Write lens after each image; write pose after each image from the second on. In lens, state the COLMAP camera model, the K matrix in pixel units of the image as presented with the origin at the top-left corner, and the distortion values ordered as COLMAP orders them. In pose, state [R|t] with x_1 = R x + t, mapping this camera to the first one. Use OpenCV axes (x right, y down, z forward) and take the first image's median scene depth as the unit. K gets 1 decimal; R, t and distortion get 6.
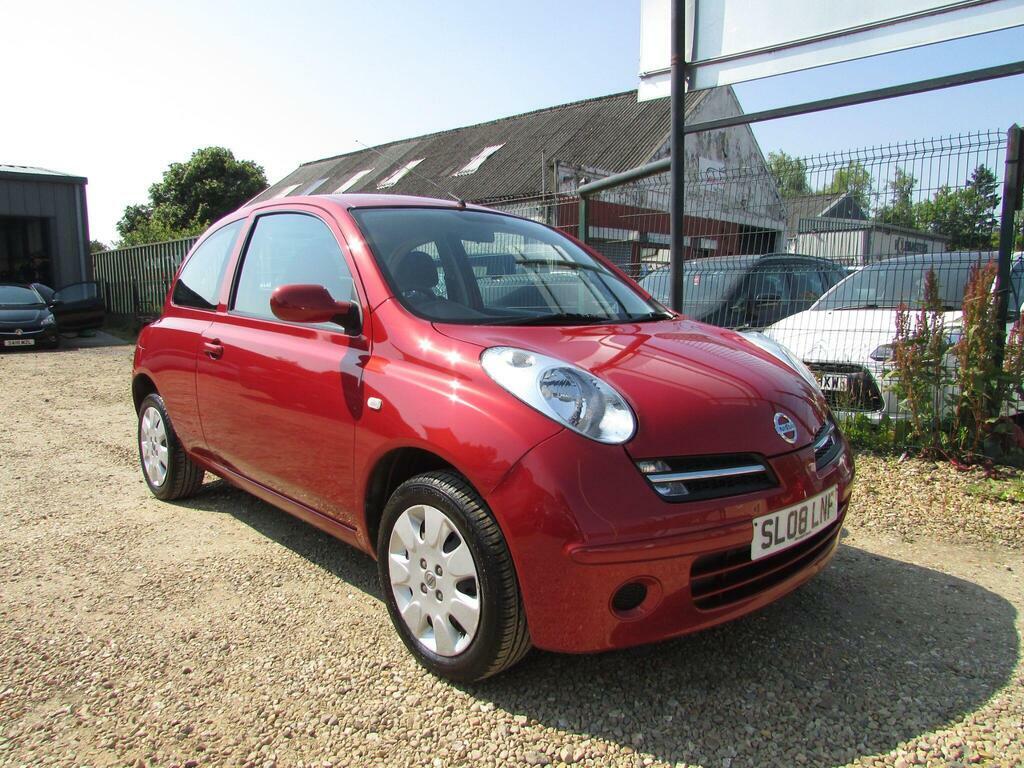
lens RADIAL K [[734.8, 0, 506.9], [0, 734.8, 384.0], [0, 0, 1]] dist [-0.022788, 0.007584]
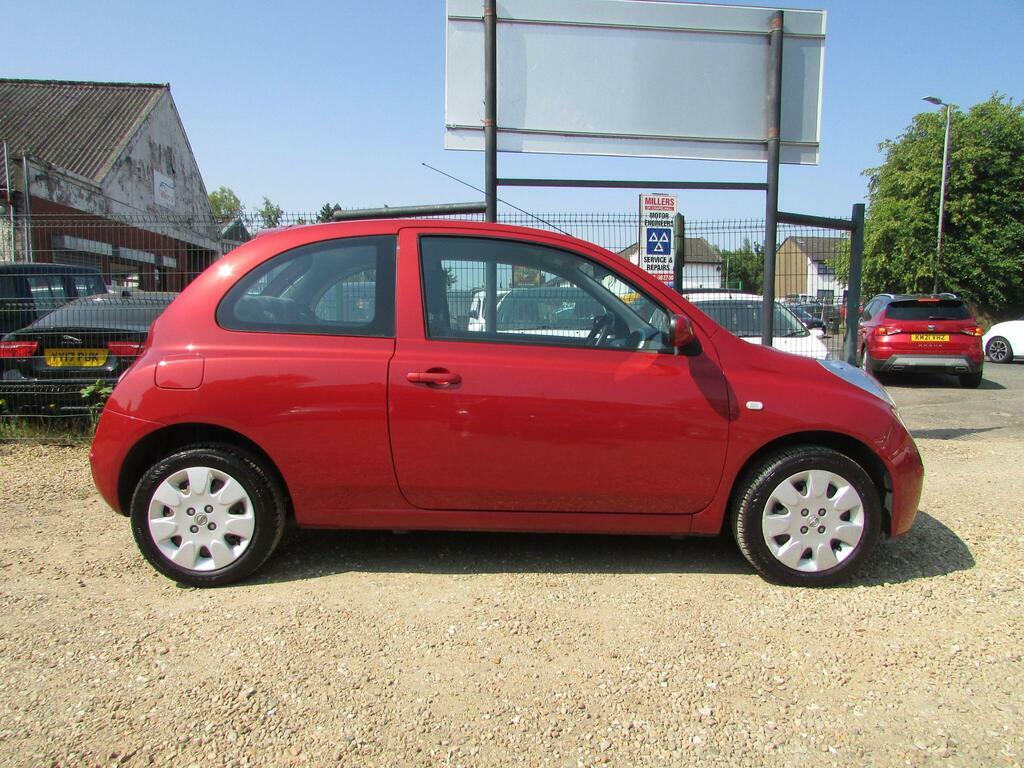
lens RADIAL K [[734.8, 0, 507.1], [0, 734.8, 383.6], [0, 0, 1]] dist [-0.022788, 0.007584]
pose [[0.668815, -0.065308, 0.740554, -0.169601], [0.084889, 0.996327, 0.011199, -0.007577], [-0.738566, 0.055375, 0.671903, 0.050684]]
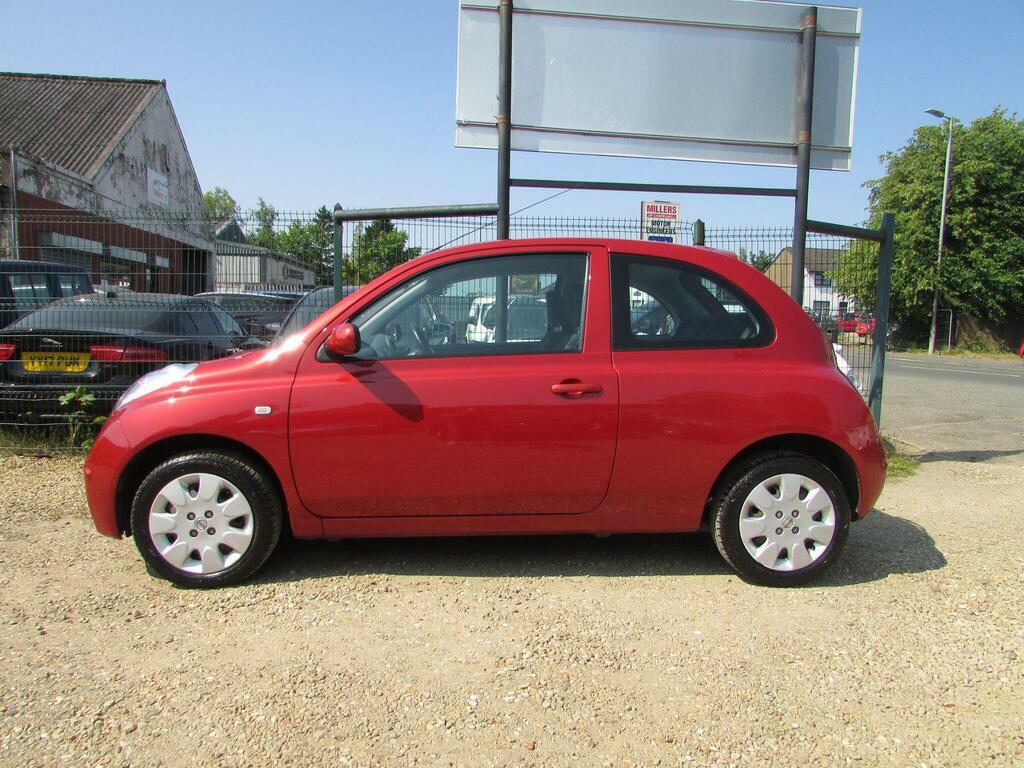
lens RADIAL K [[734.8, 0, 506.7], [0, 734.8, 384.5], [0, 0, 1]] dist [-0.022788, 0.007584]
pose [[0.663123, -0.049668, 0.746861, -0.158602], [0.068621, 0.997628, 0.005418, -0.011487], [-0.745359, 0.047657, 0.664958, 0.069698]]
